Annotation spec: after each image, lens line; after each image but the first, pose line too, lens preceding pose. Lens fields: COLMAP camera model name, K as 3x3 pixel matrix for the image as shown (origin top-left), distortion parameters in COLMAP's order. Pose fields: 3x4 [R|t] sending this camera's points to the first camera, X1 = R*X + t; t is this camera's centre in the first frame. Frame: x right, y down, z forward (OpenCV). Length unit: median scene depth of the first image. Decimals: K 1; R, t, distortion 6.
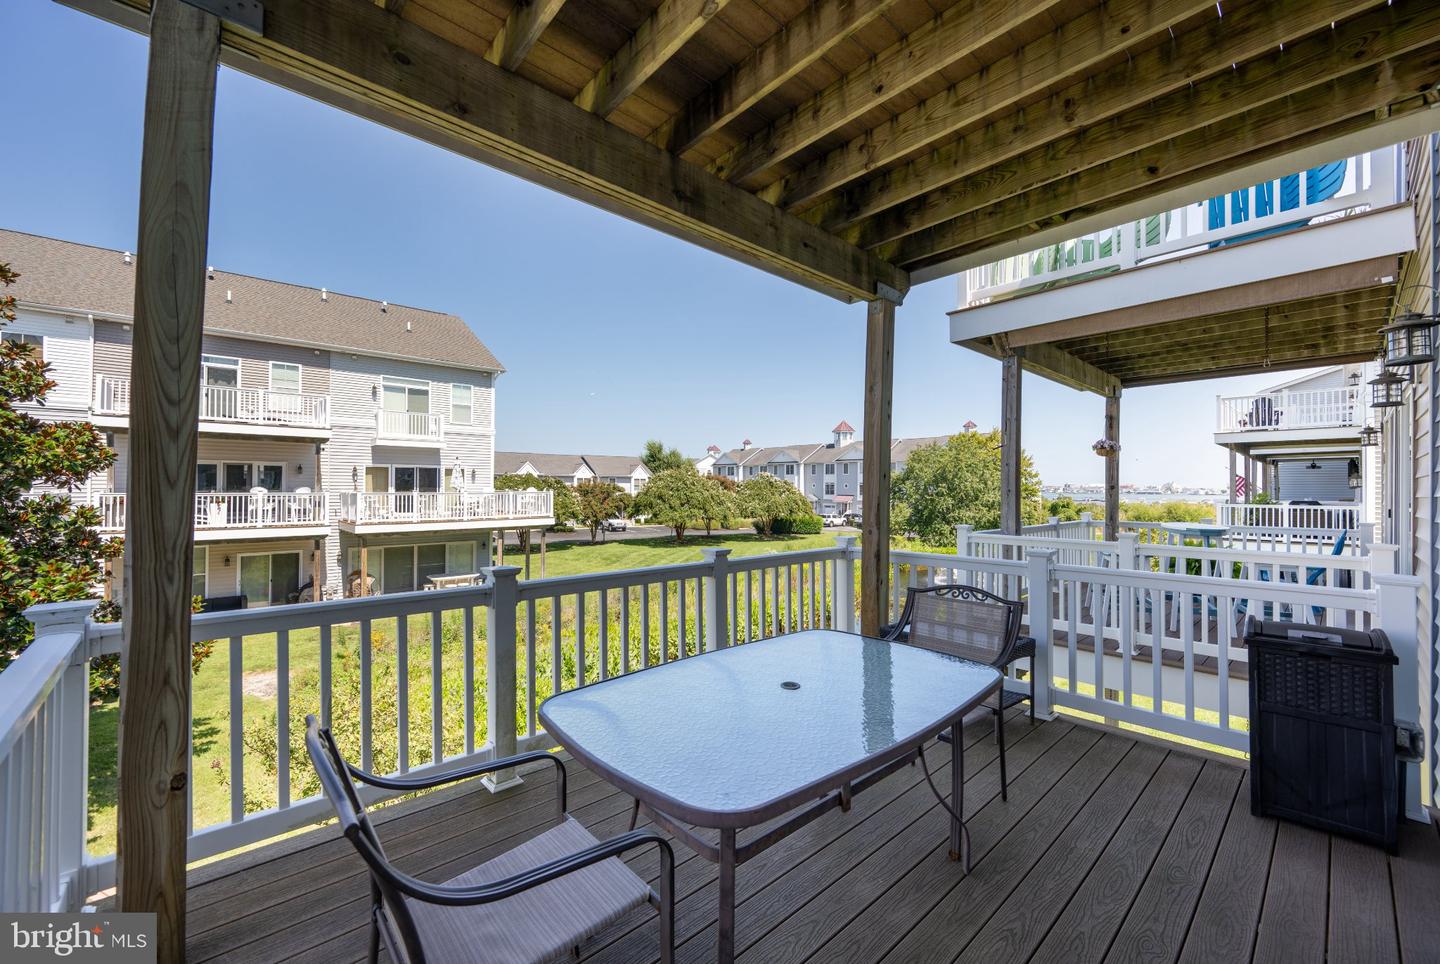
lens RADIAL K [[566.2, 0, 724.3], [0, 566.2, 482.5], [0, 0, 1]] dist [-0.000205, -0.000110]
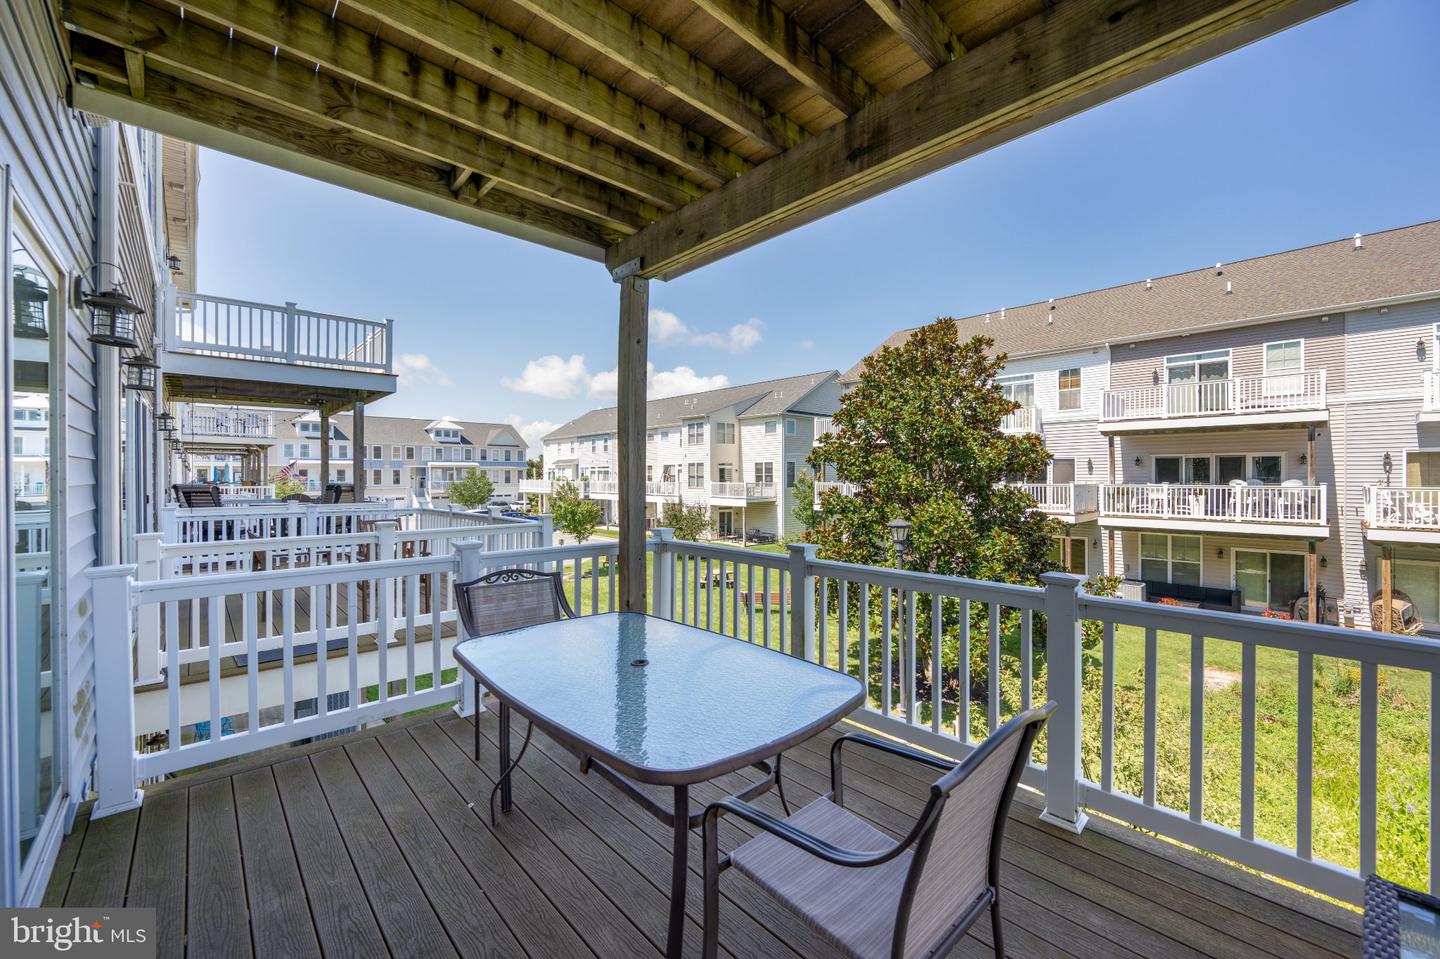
lens RADIAL K [[566.2, 0, 724.3], [0, 566.2, 480.0], [0, 0, 1]] dist [-0.000205, -0.000110]
pose [[0.012978, 0.001775, -0.999914, 0.118465], [0.006631, 0.999976, 0.001861, 0.001056], [0.999894, -0.006654, 0.012966, 0.111657]]
